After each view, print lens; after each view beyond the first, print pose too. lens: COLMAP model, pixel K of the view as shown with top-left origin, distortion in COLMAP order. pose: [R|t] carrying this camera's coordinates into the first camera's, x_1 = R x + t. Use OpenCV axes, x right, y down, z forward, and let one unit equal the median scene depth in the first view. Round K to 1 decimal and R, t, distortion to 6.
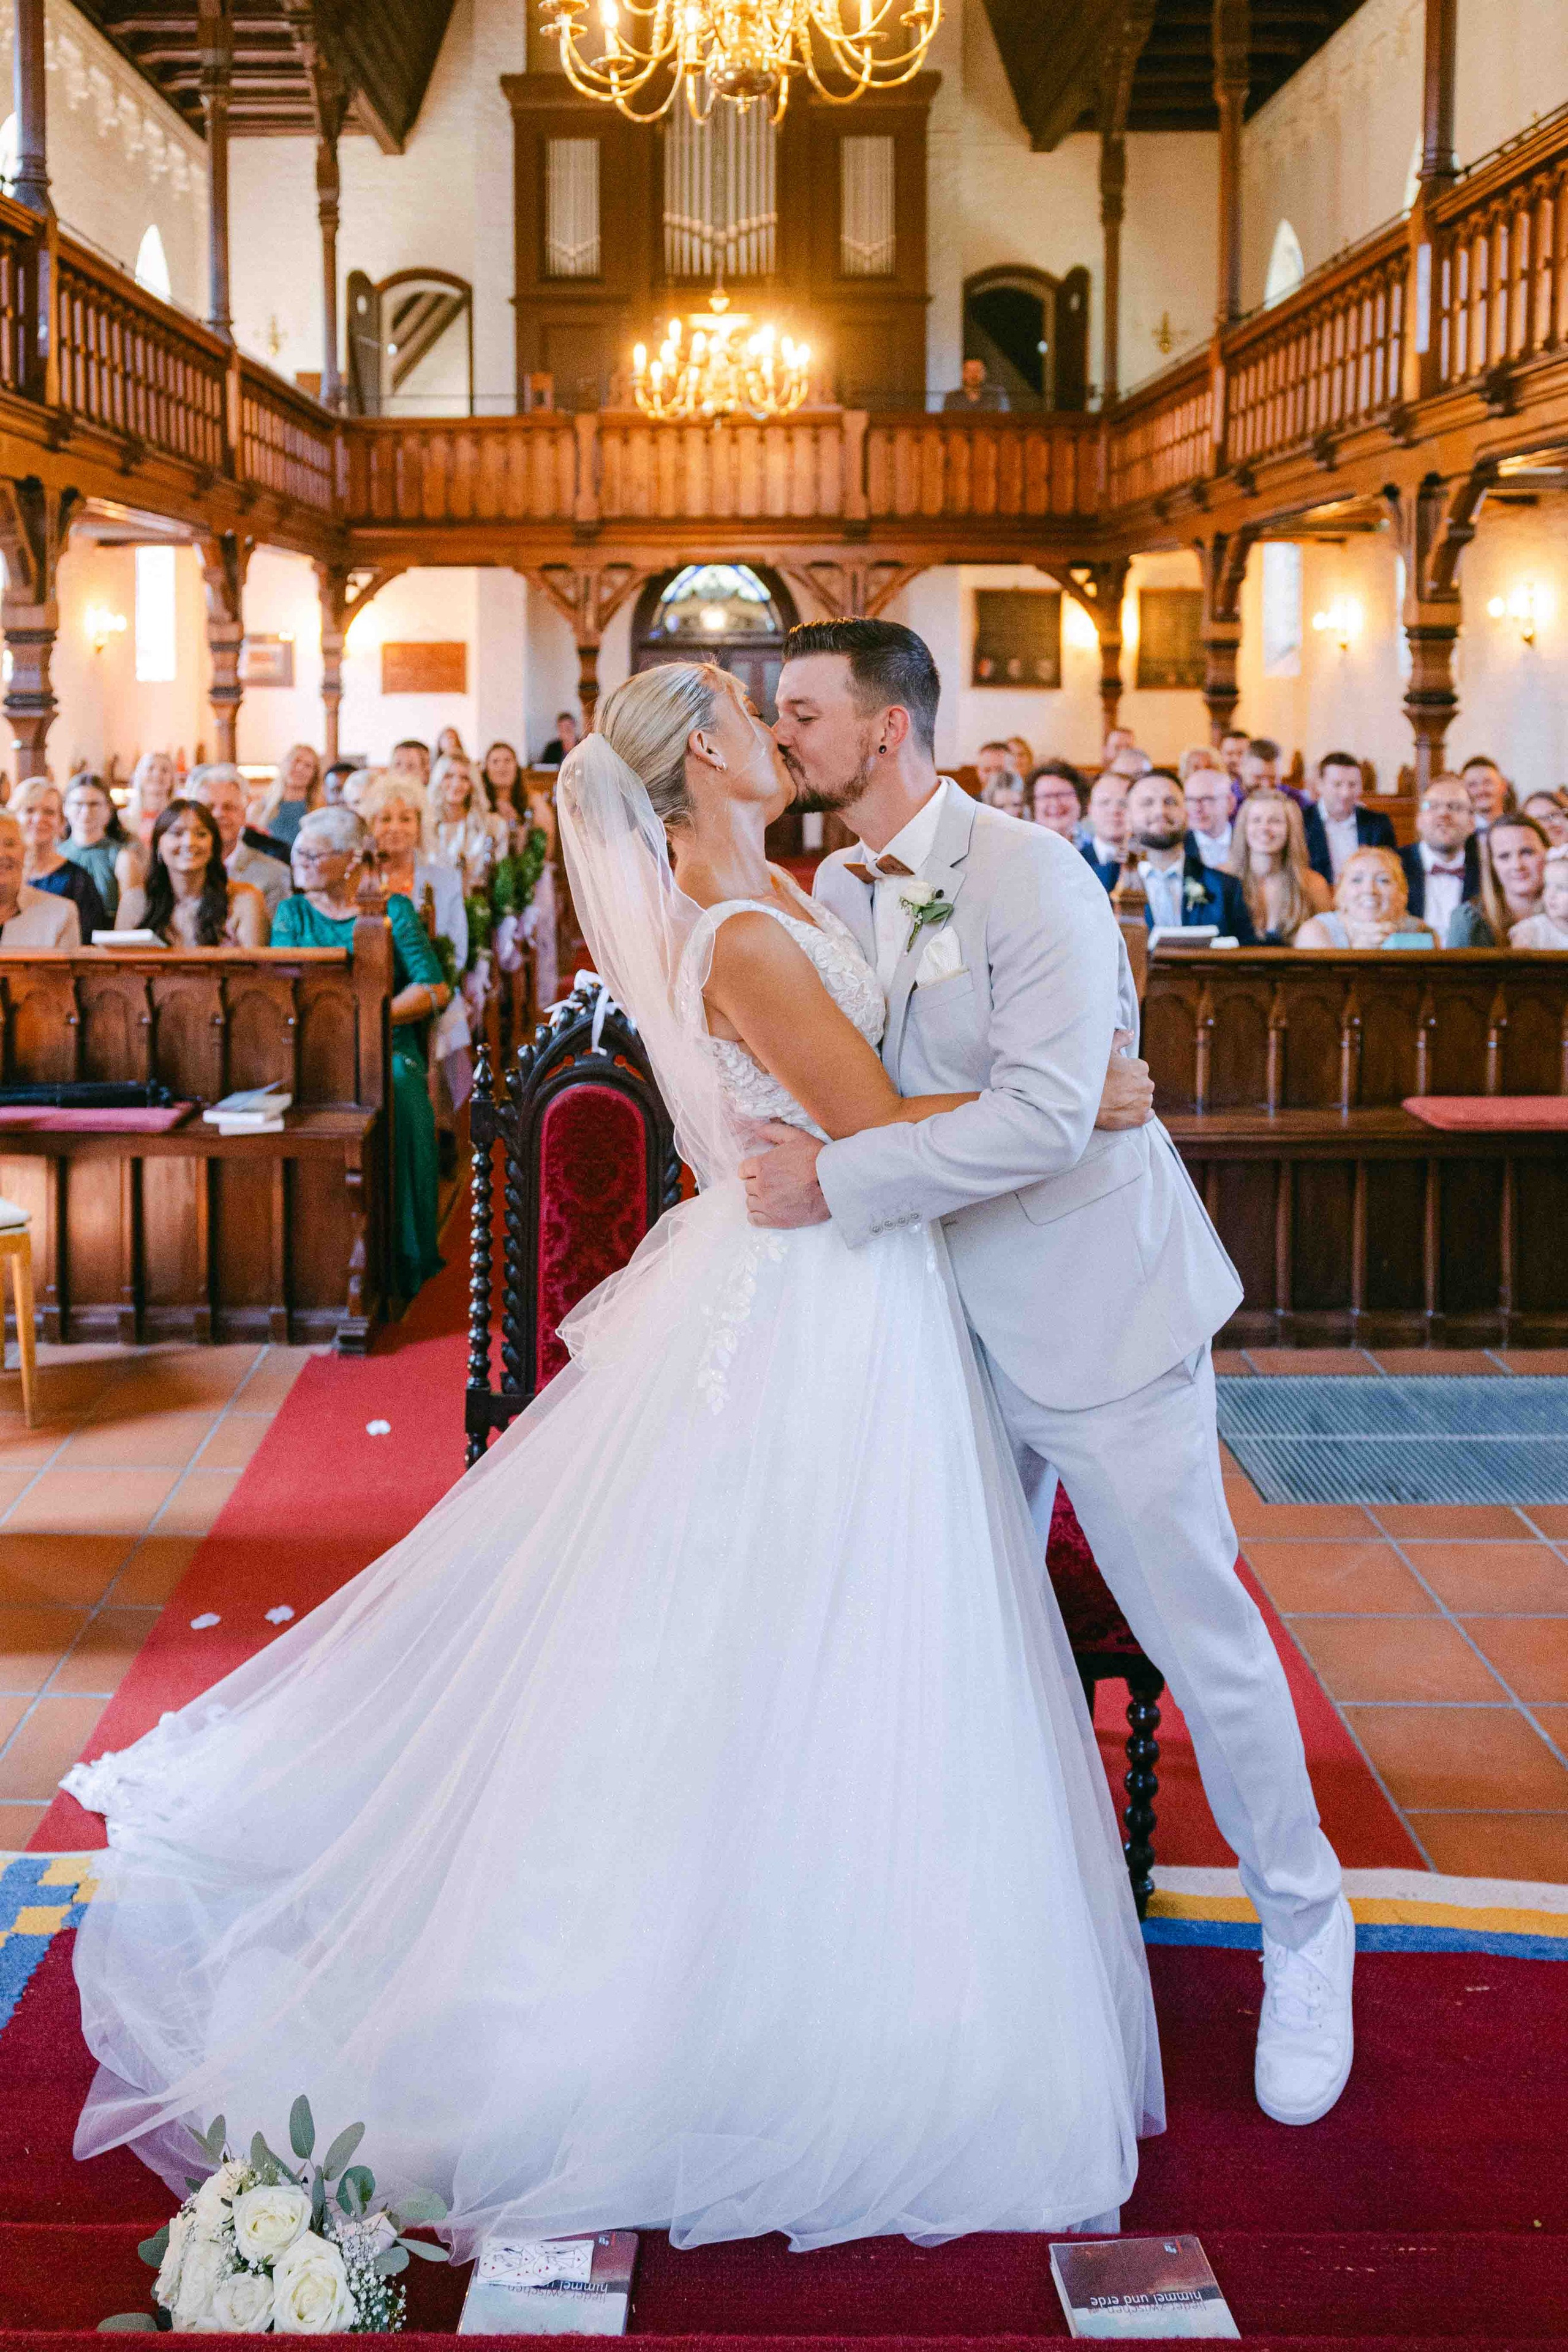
lens RADIAL K [[1936.9, 0, 688.7], [0, 1936.9, 732.8], [0, 0, 1]] dist [-0.003874, -0.014356]
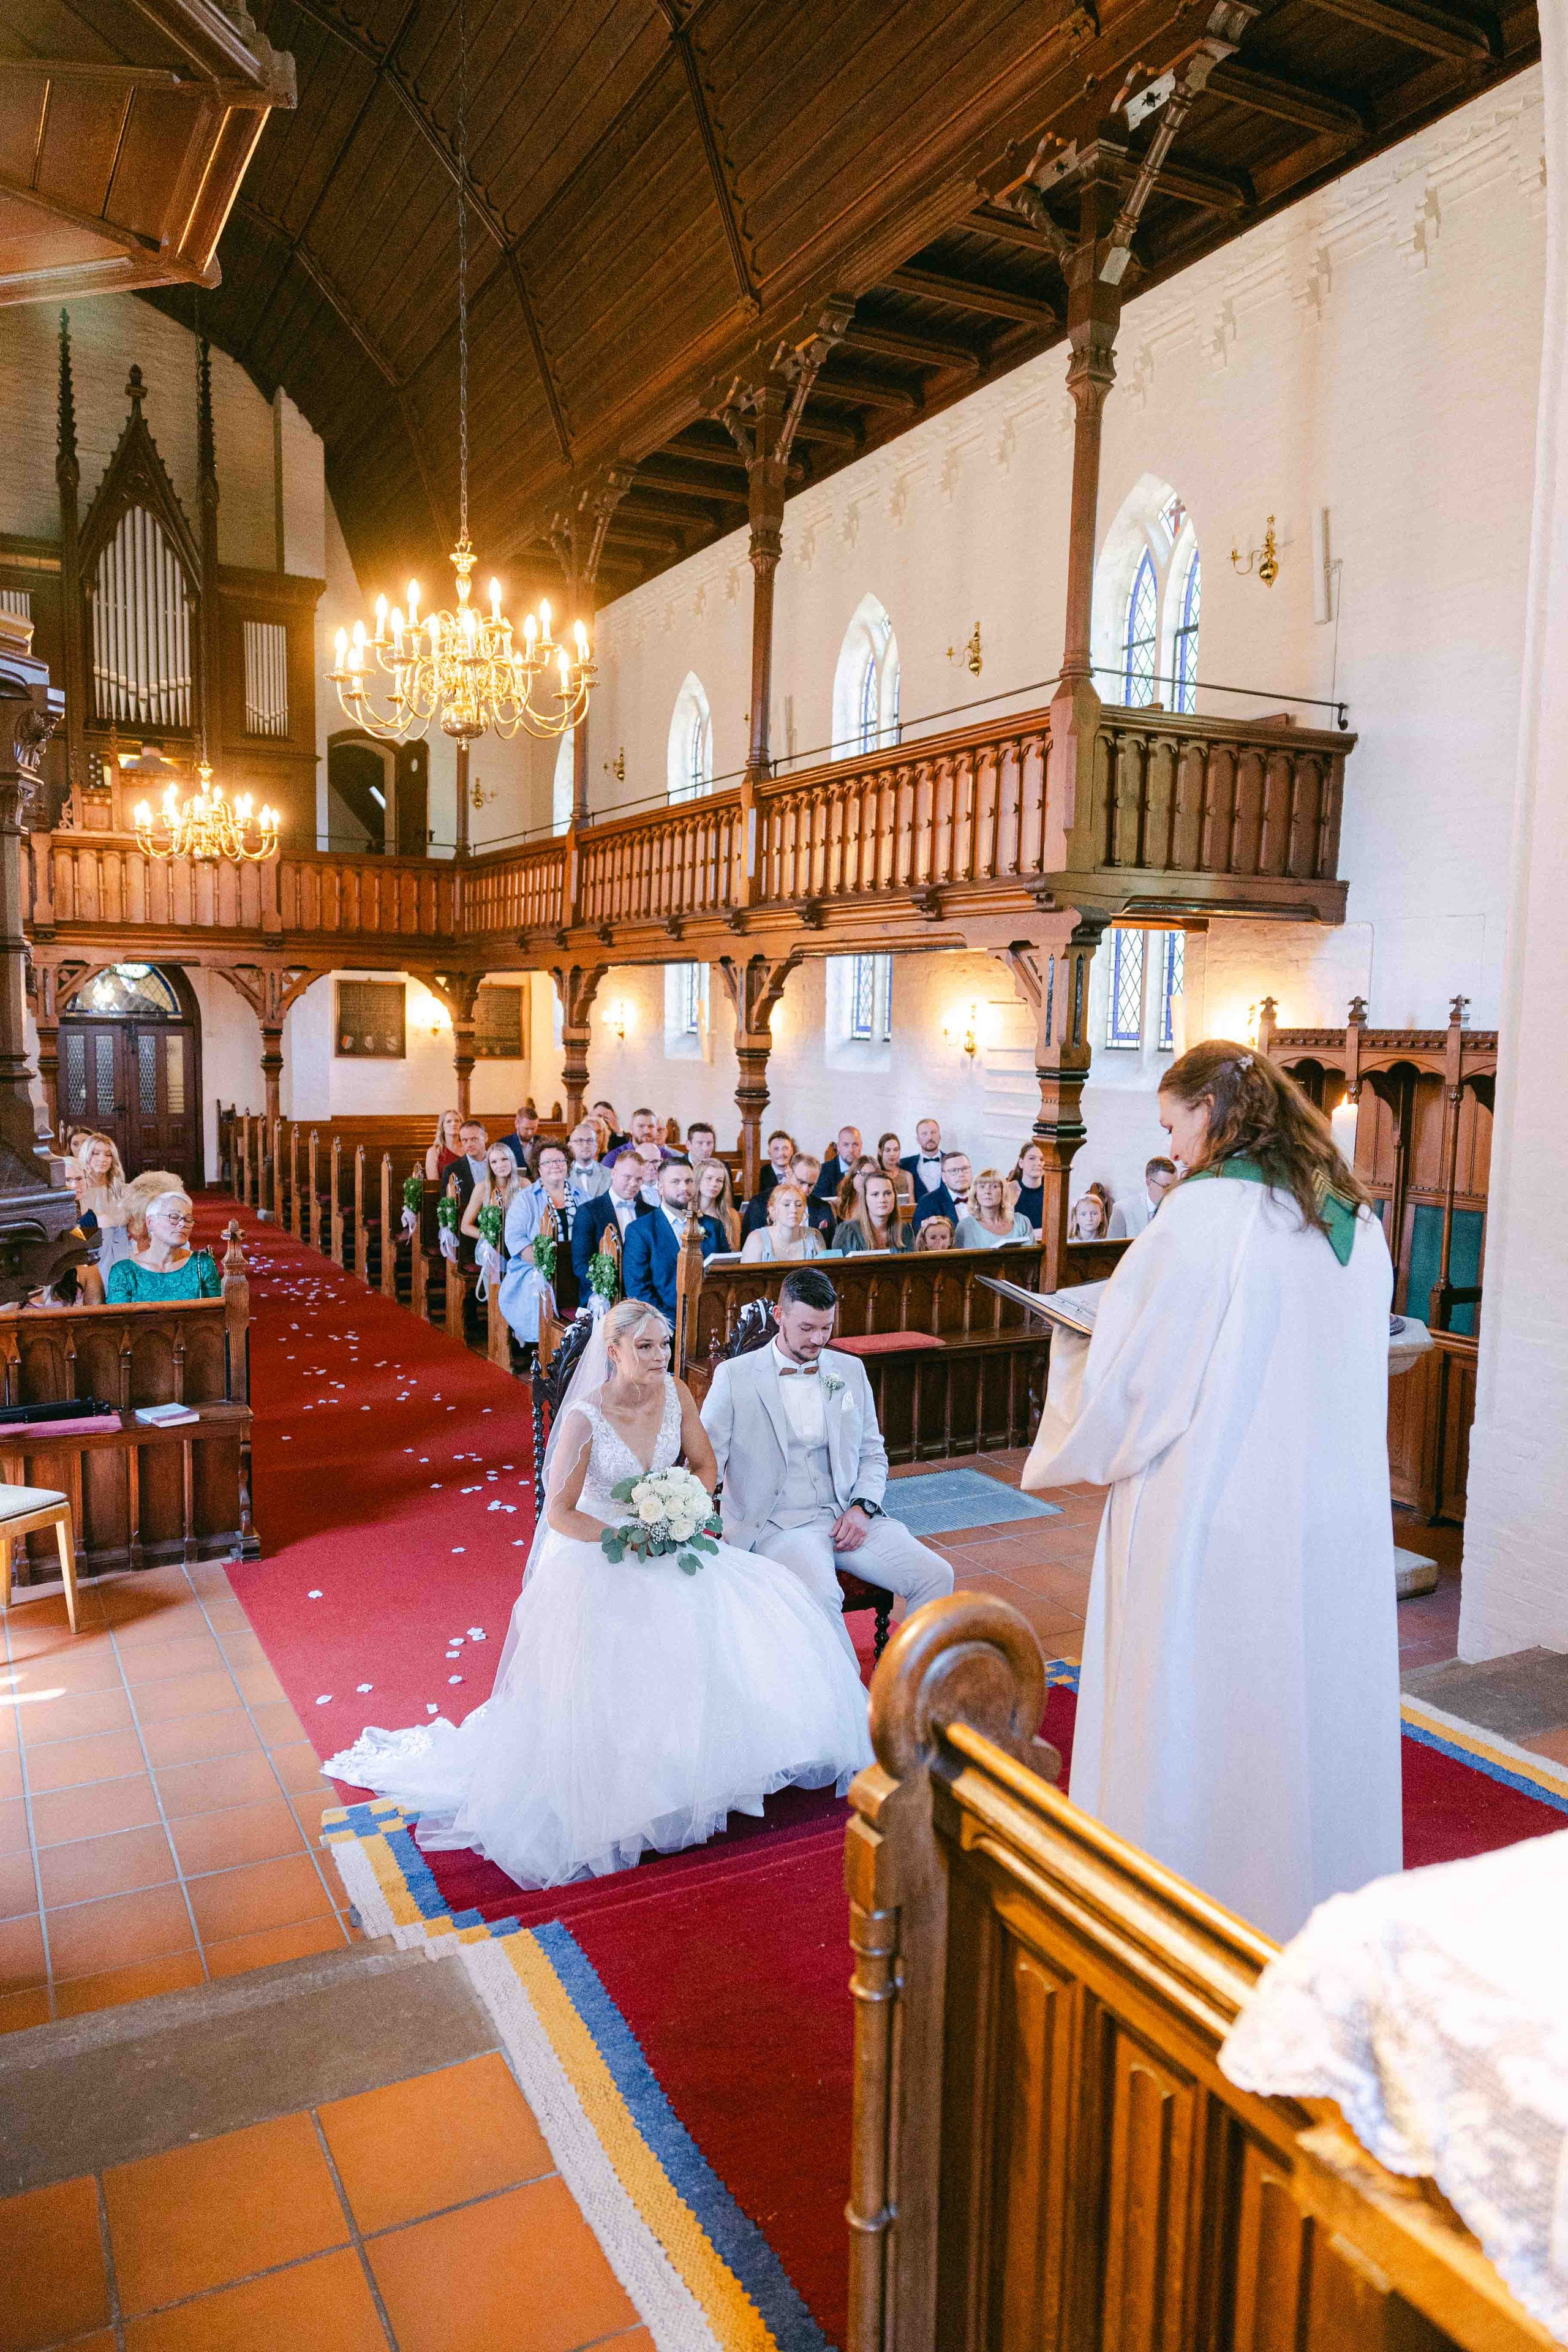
lens RADIAL K [[1562.4, 0, 771.7], [0, 1562.4, 1186.6], [0, 0, 1]] dist [0.001437, -0.003972]
pose [[0.878464, -0.034749, 0.476544, -0.124166], [-0.002762, 0.996966, 0.077788, -0.022994], [-0.477801, -0.069650, 0.875702, -0.084083]]
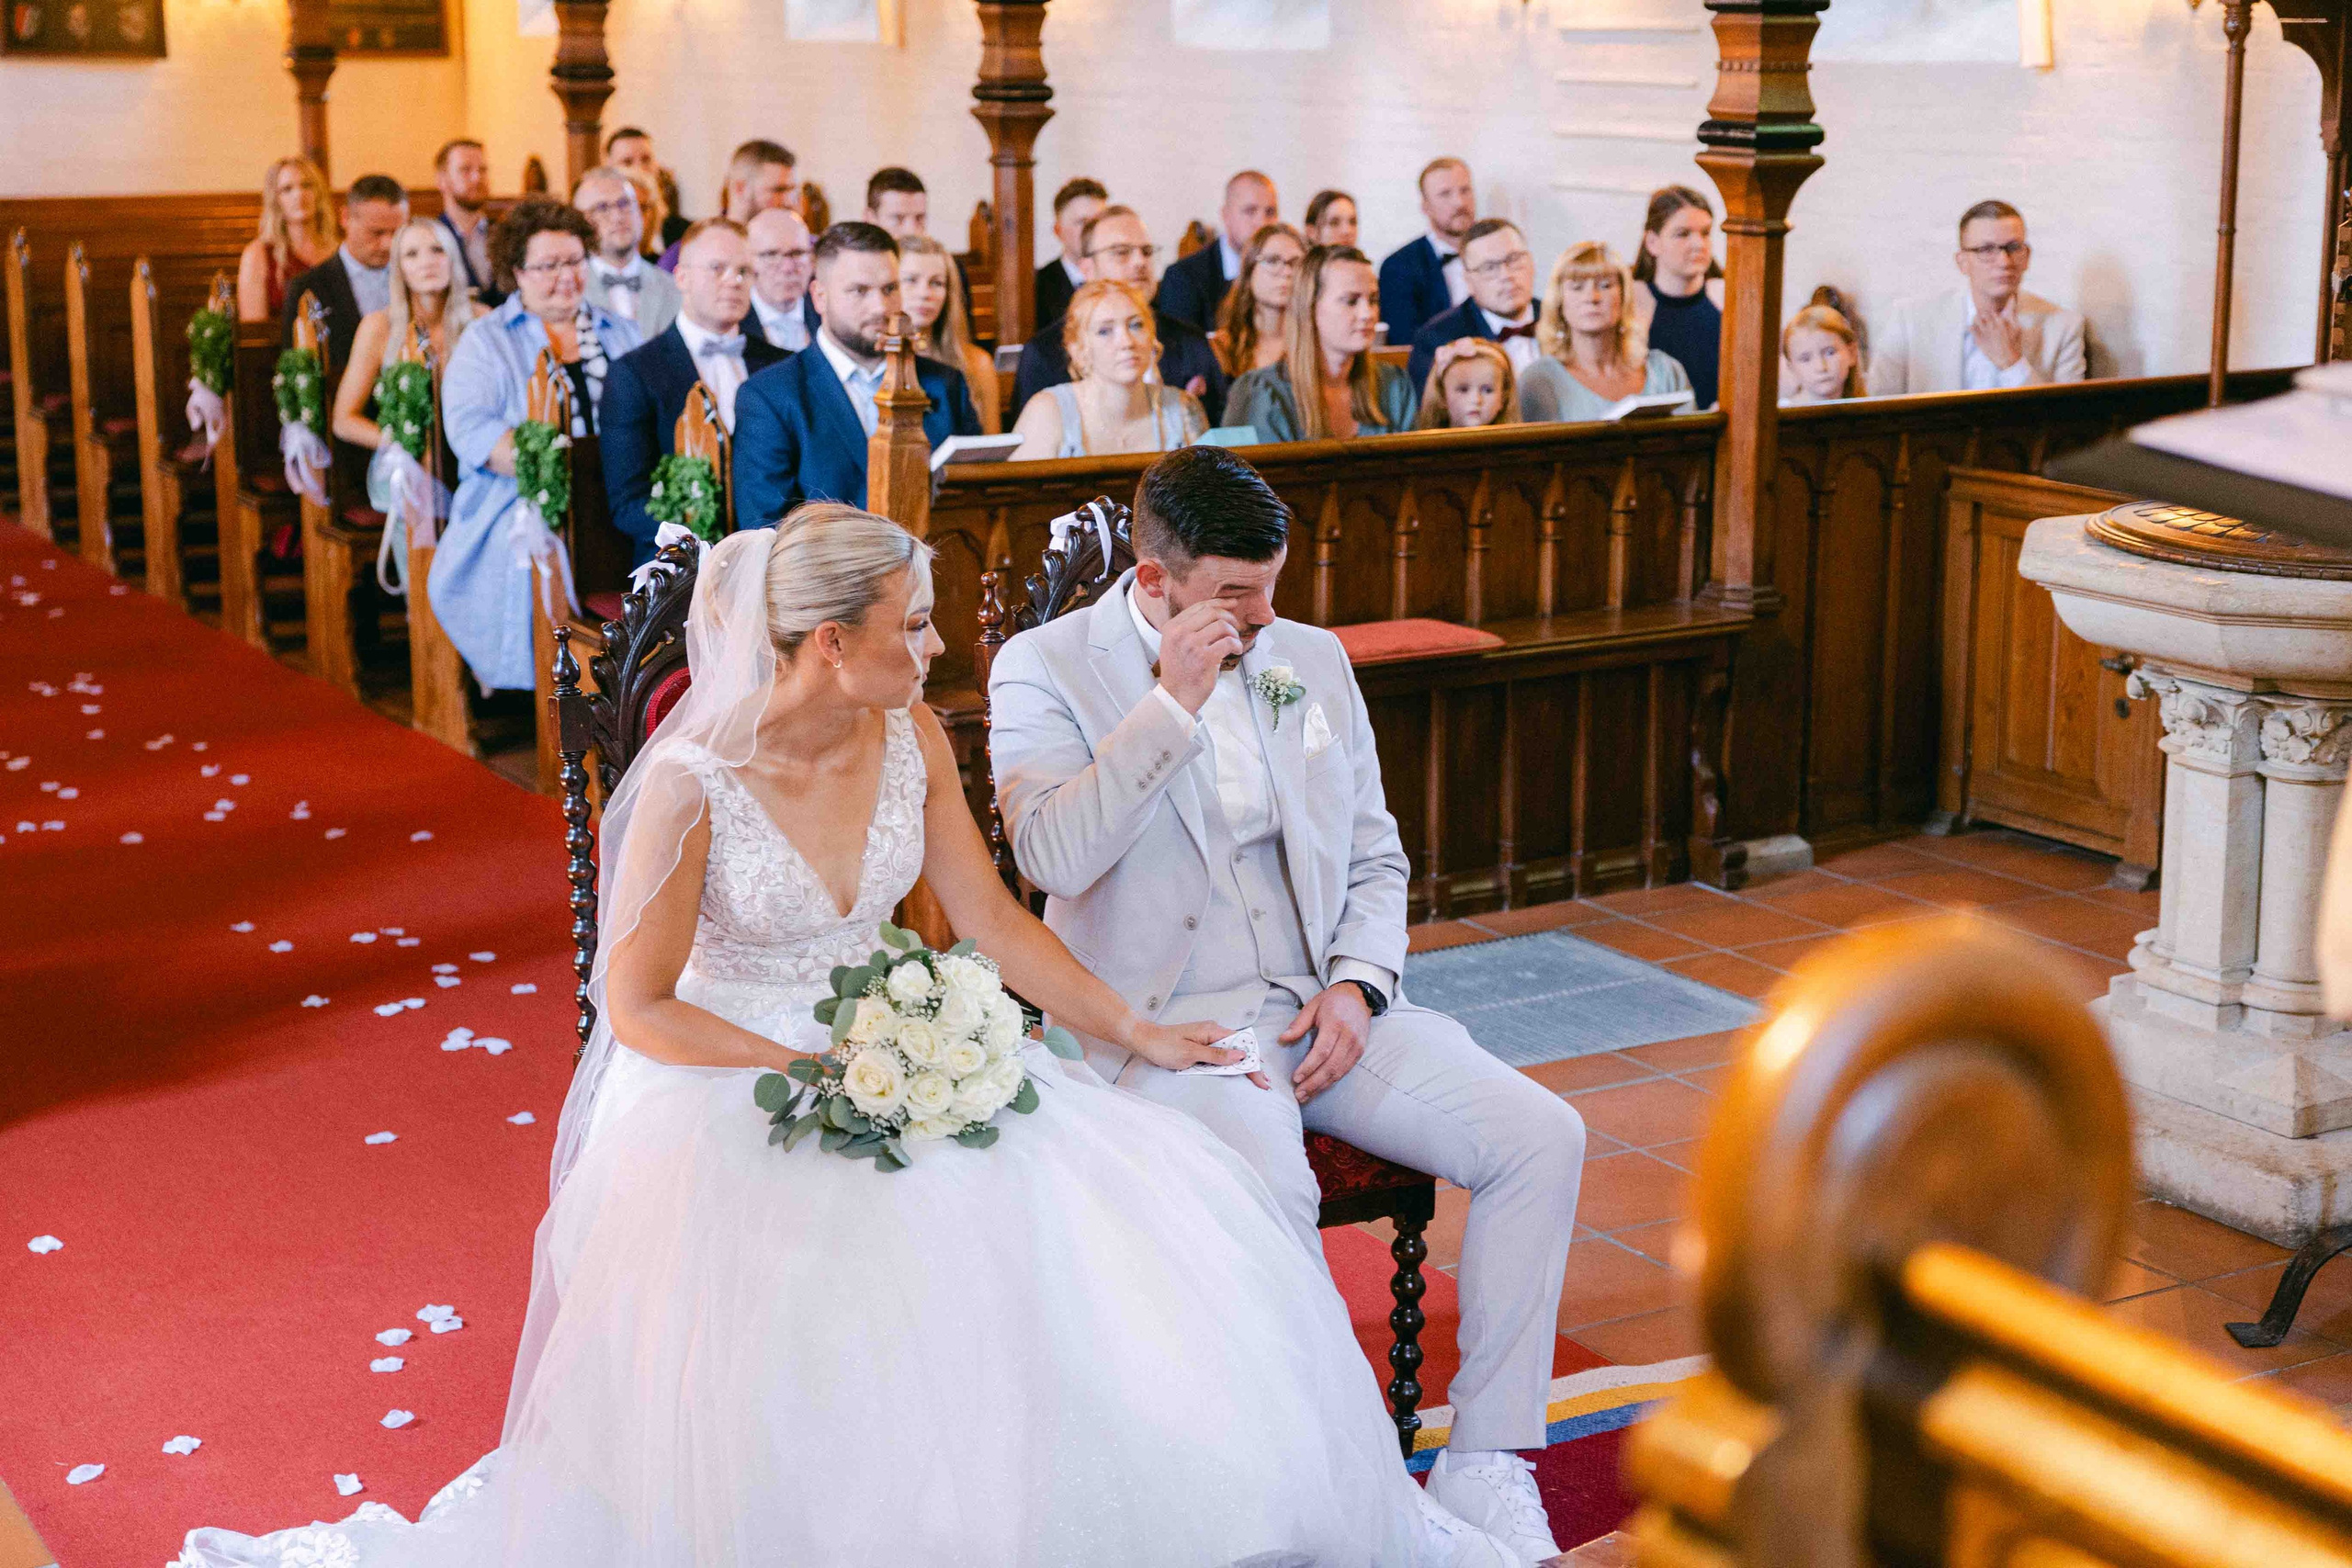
lens RADIAL K [[3545.9, 0, 1180.0], [0, 3545.9, 780.9], [0, 0, 1]] dist [0.002495, 0.000000]
pose [[0.855351, -0.110667, 0.506091, -0.123271], [0.015226, 0.981865, 0.188971, -0.008150], [-0.517826, -0.153931, 0.841524, -0.064016]]
